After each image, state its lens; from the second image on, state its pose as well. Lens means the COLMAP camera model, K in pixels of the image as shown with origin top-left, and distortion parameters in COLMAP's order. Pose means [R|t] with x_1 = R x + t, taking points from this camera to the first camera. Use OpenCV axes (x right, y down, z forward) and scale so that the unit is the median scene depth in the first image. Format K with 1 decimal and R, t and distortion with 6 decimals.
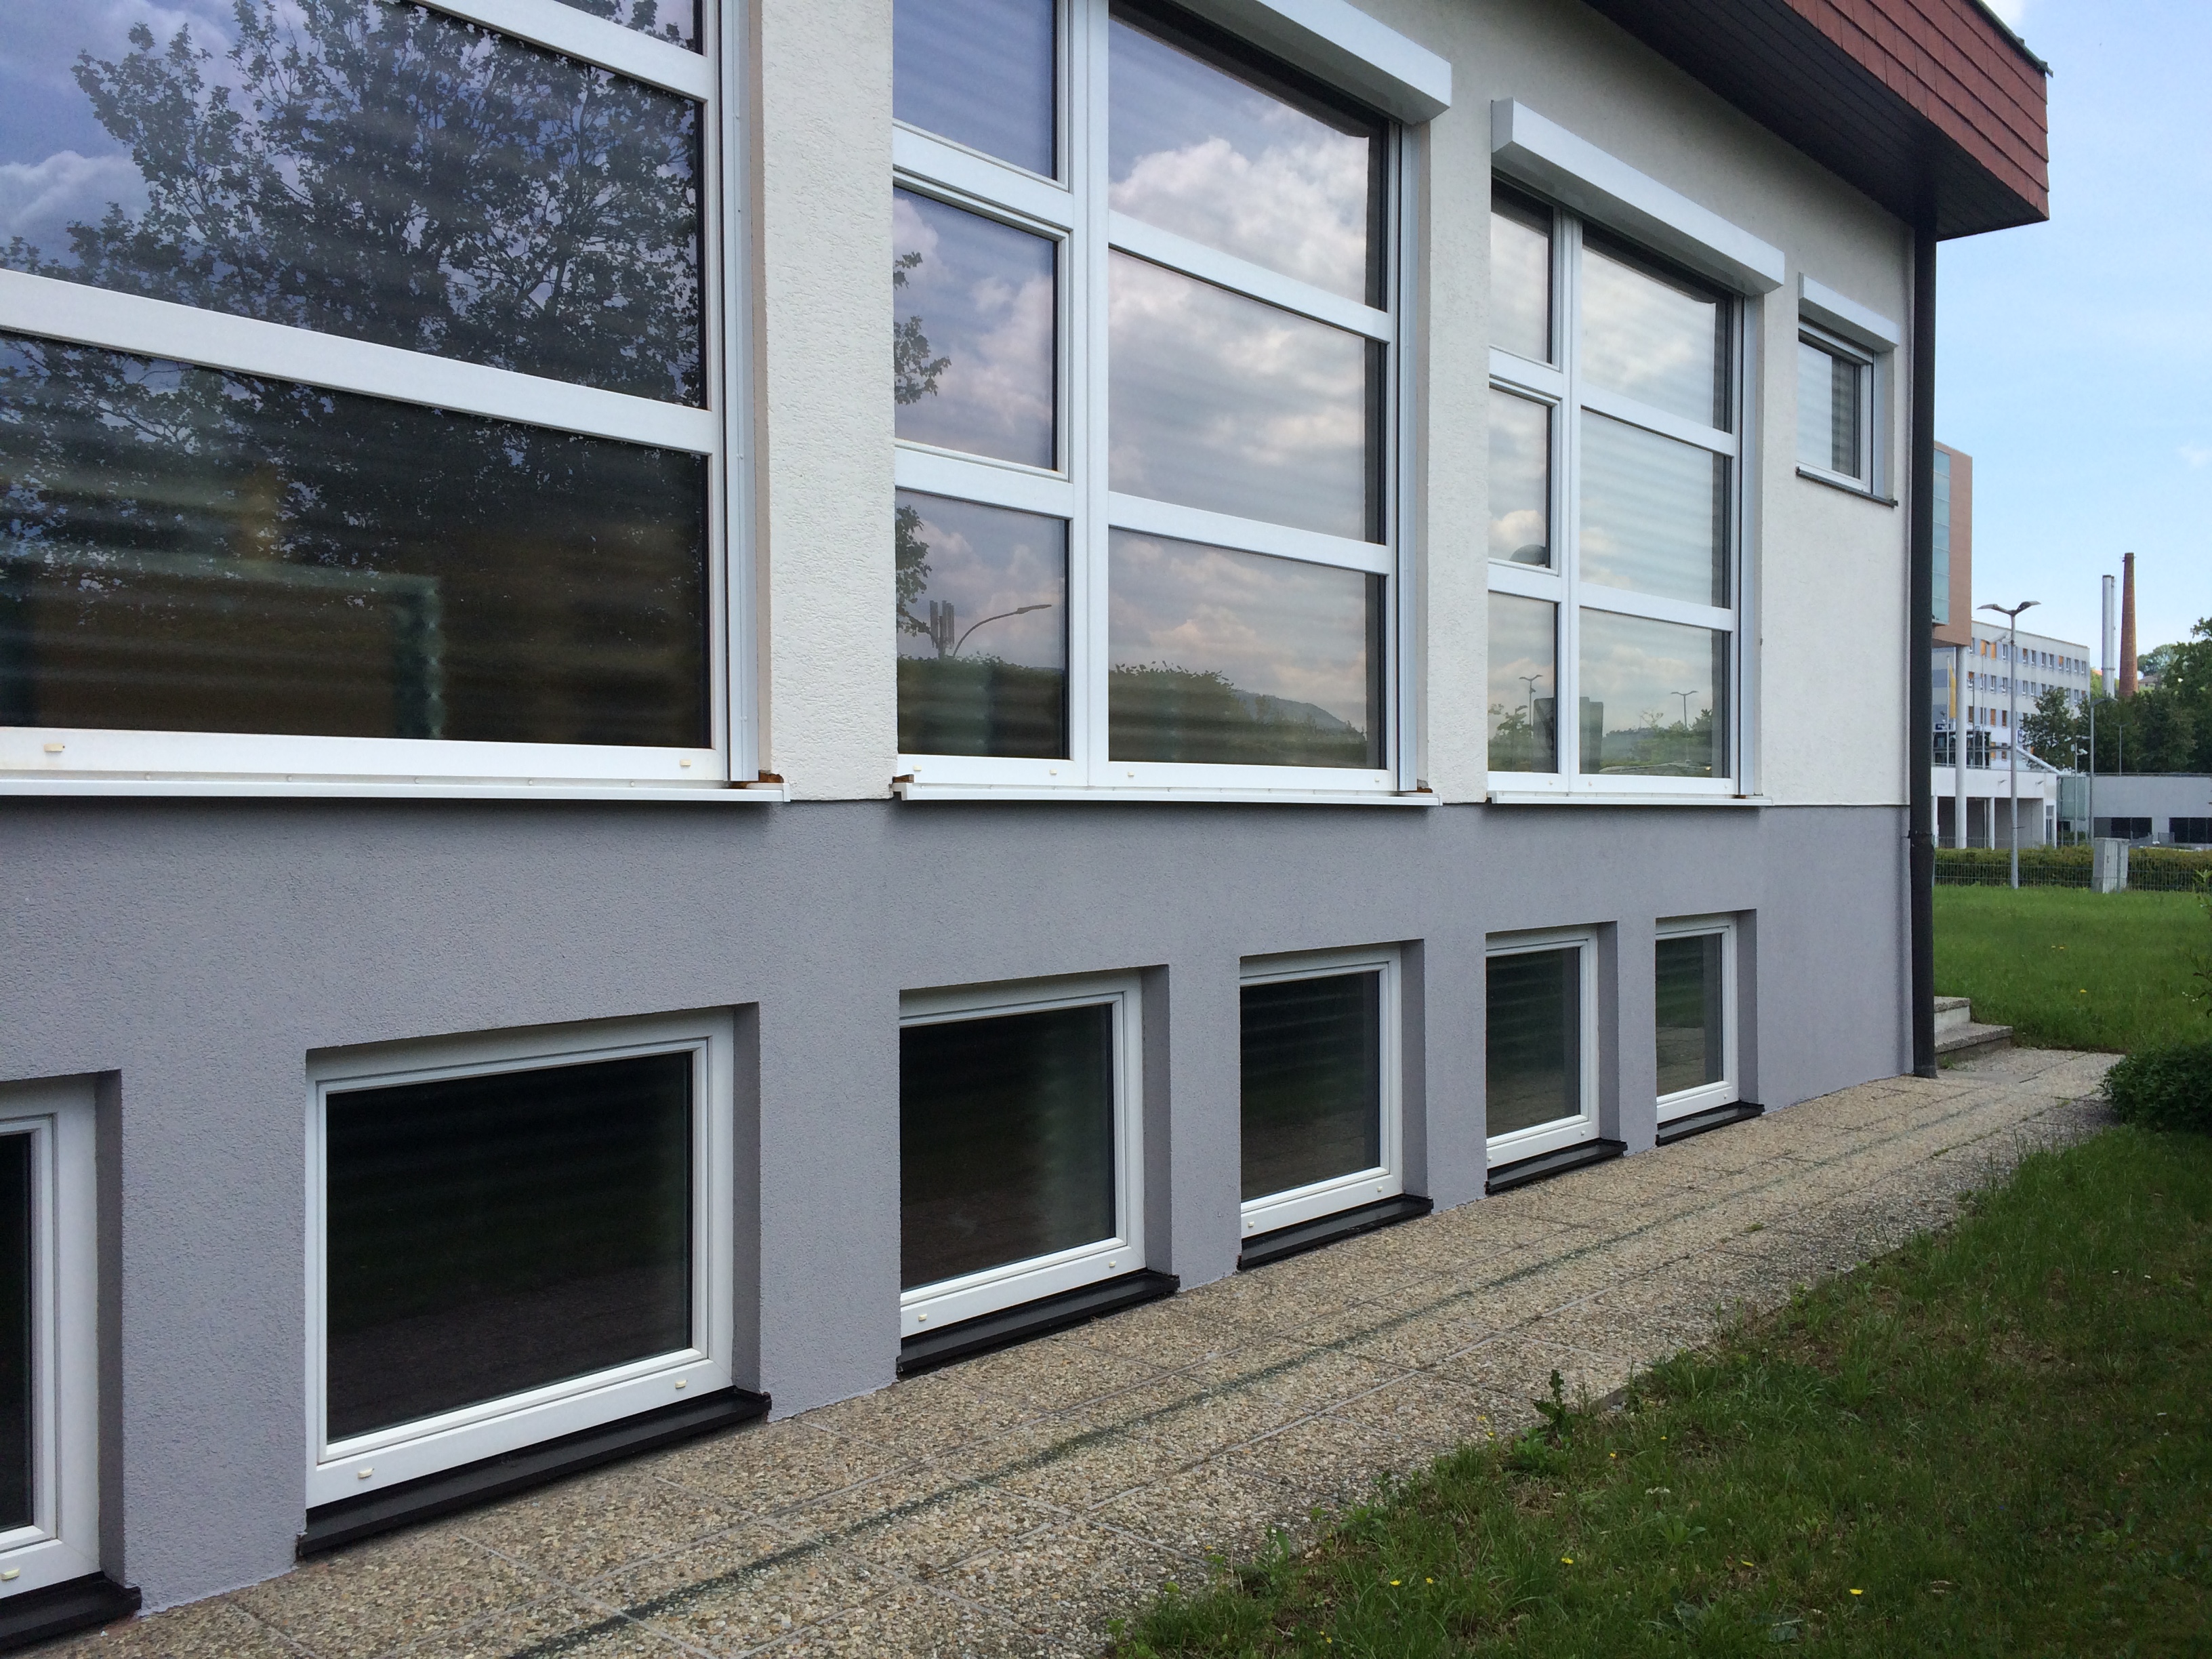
lens RADIAL K [[1910.2, 0, 1092.9], [0, 1910.2, 838.0], [0, 0, 1]] dist [0.072481, -0.123413]
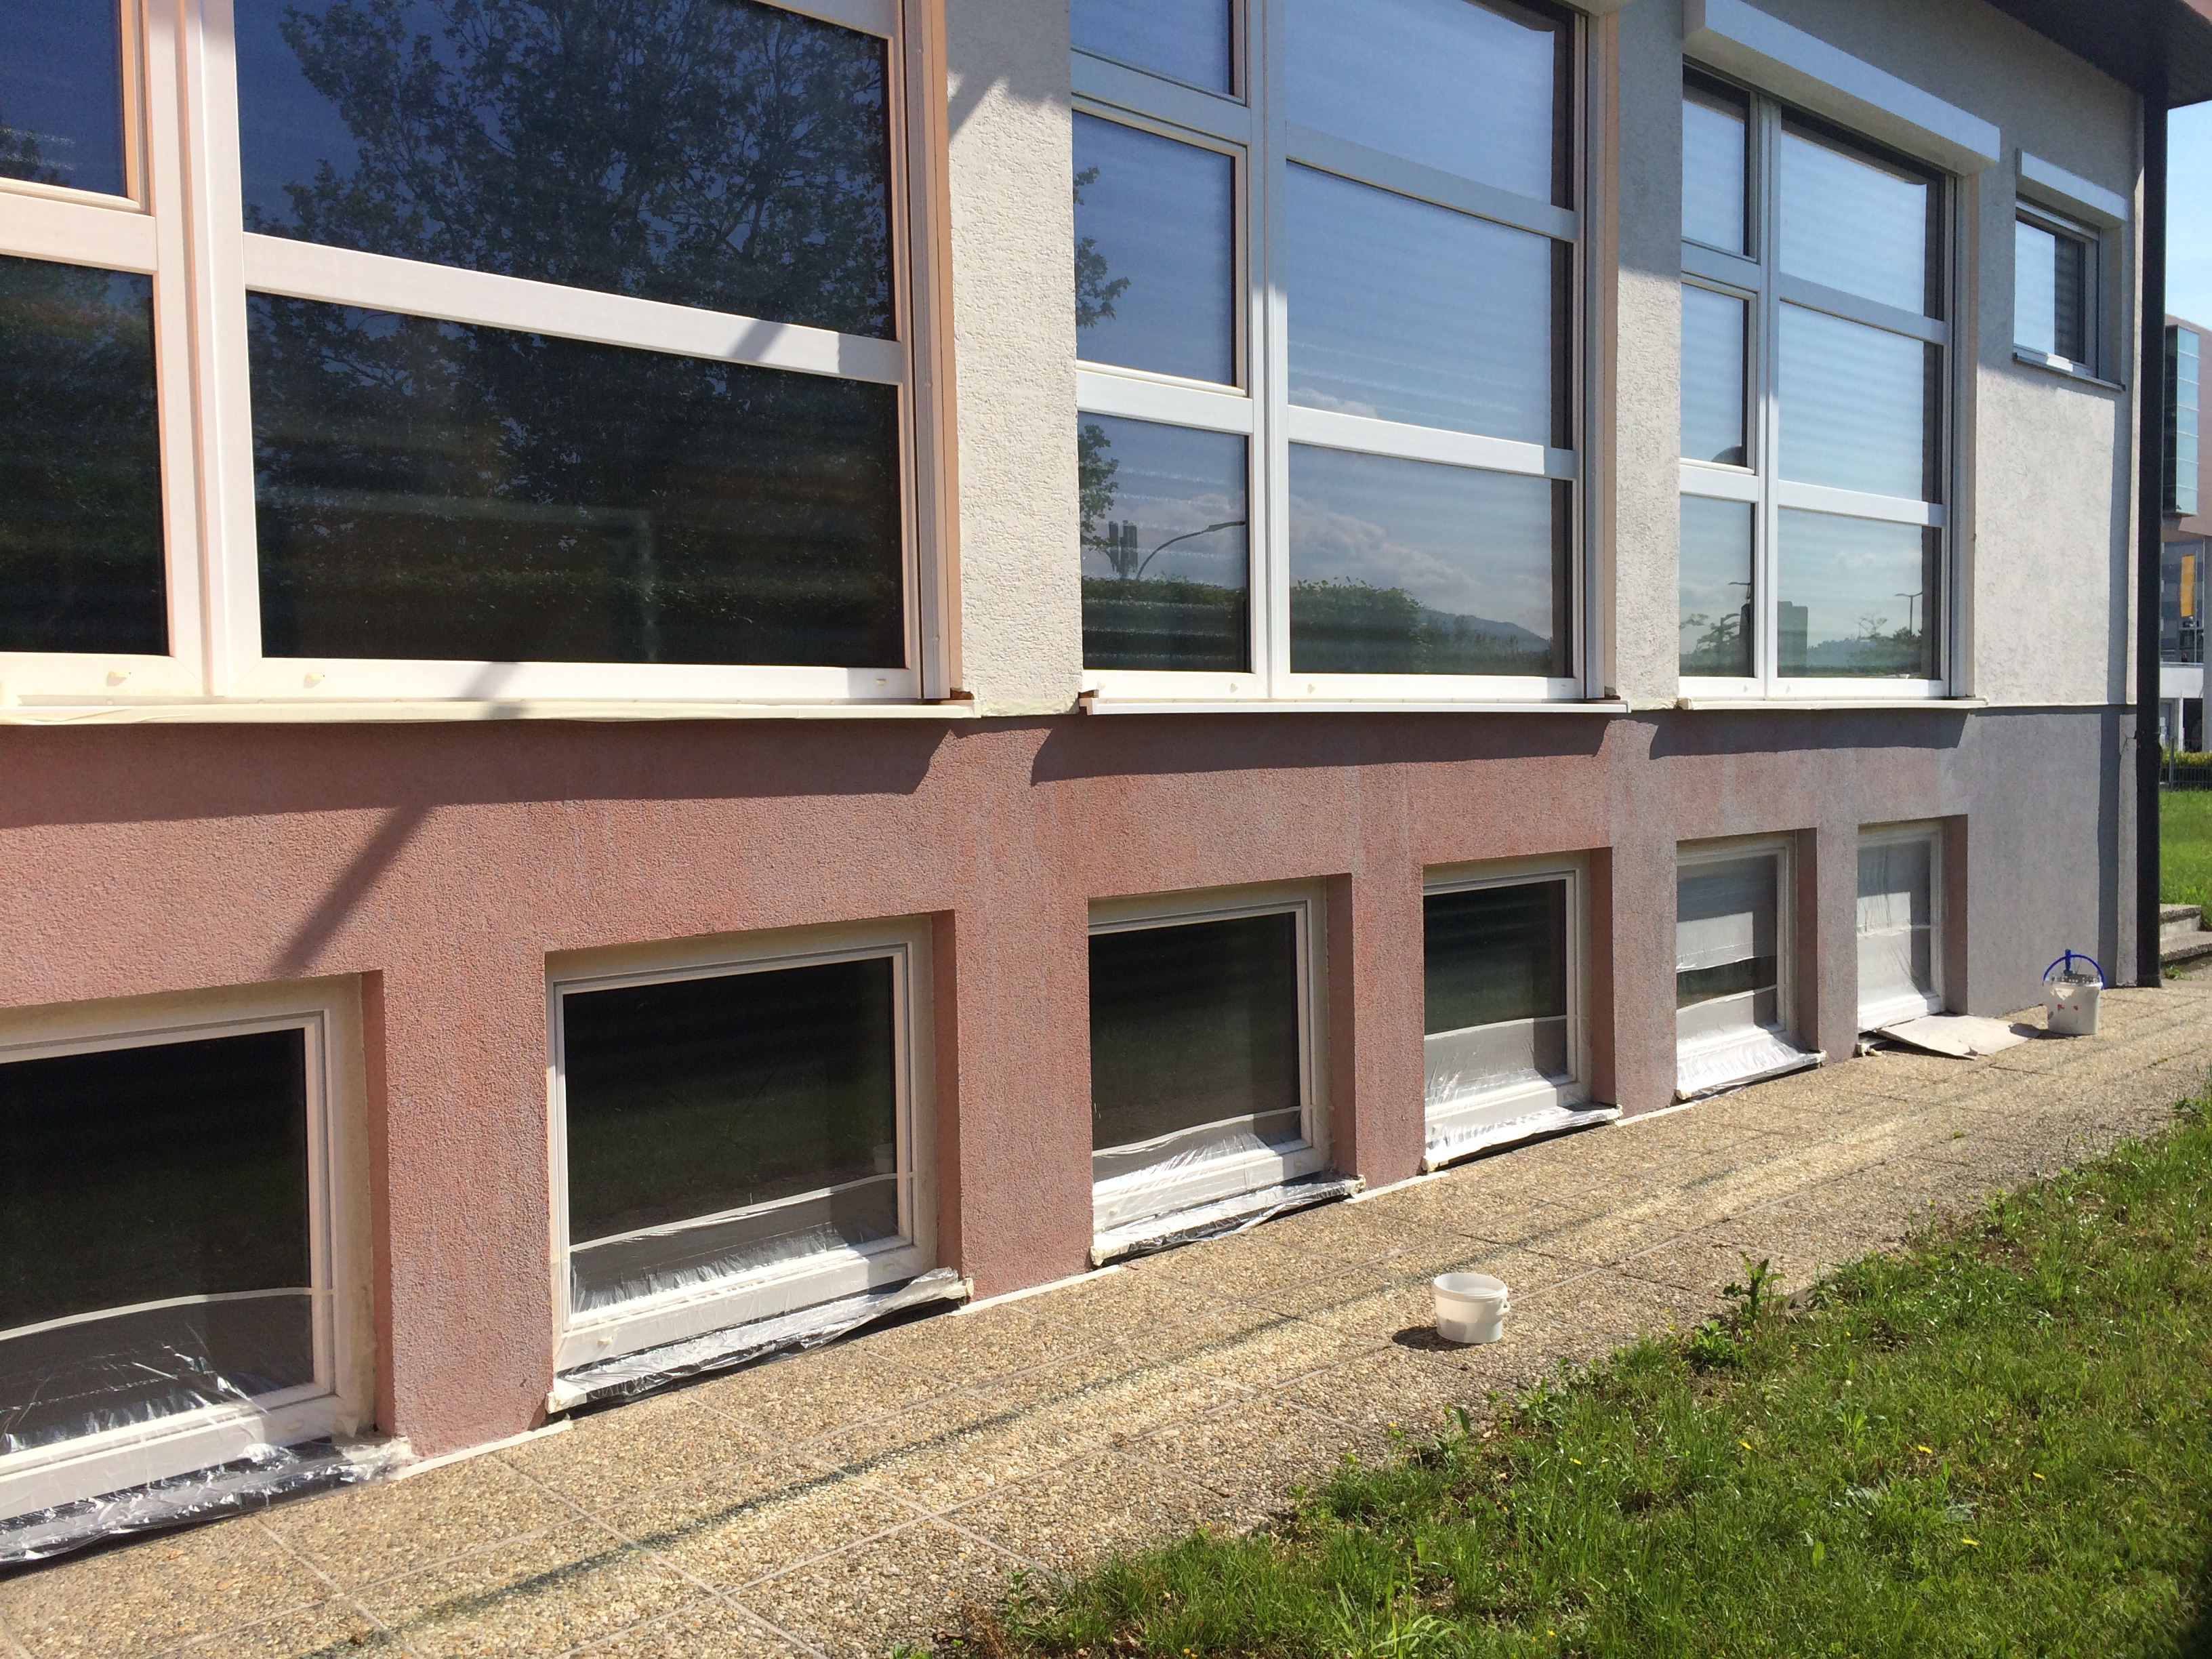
lens RADIAL K [[1910.2, 0, 1086.6], [0, 1910.2, 837.1], [0, 0, 1]] dist [0.072481, -0.123413]
pose [[0.994595, -0.010194, -0.103327, 0.005963], [0.014515, 0.999047, 0.041154, 0.003650], [0.102809, -0.042432, 0.993796, -0.028703]]
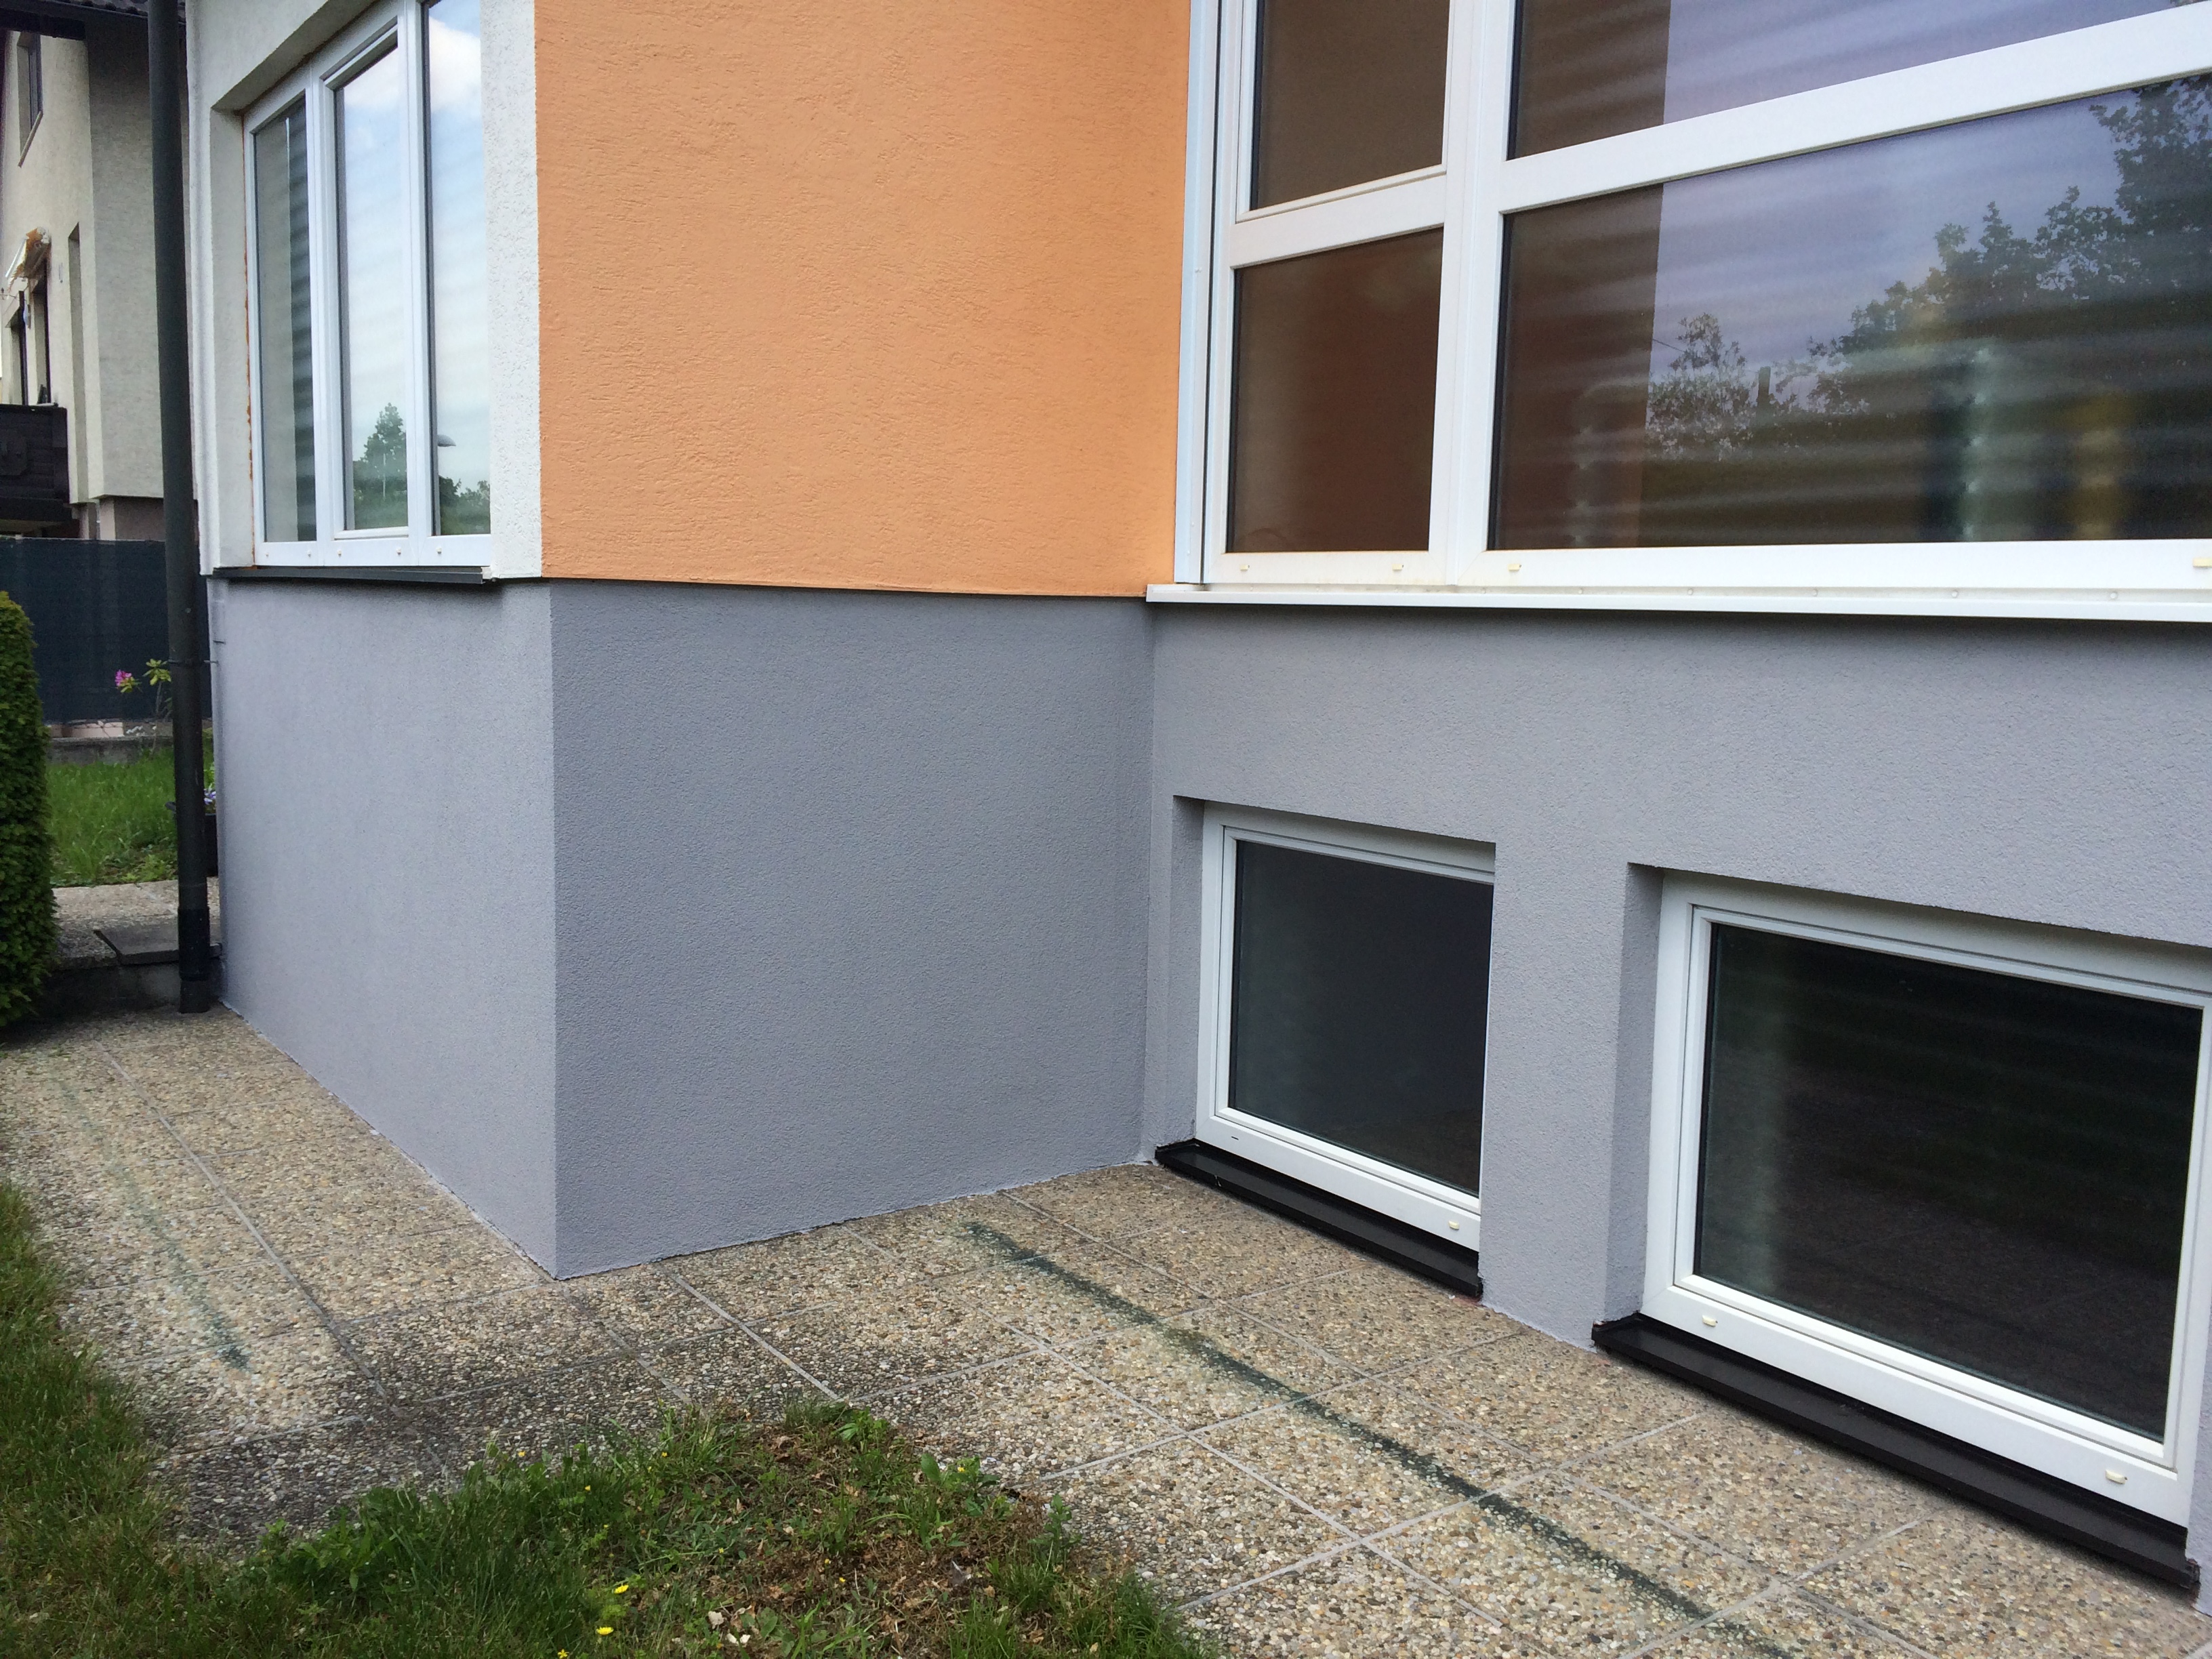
lens RADIAL K [[1910.2, 0, 1099.0], [0, 1910.2, 834.2], [0, 0, 1]] dist [0.072481, -0.123413]
pose [[-0.250016, 0.111145, -0.961841, 0.443570], [-0.039574, 0.991387, 0.124846, -0.013518], [0.967433, 0.069277, -0.243465, 0.688717]]
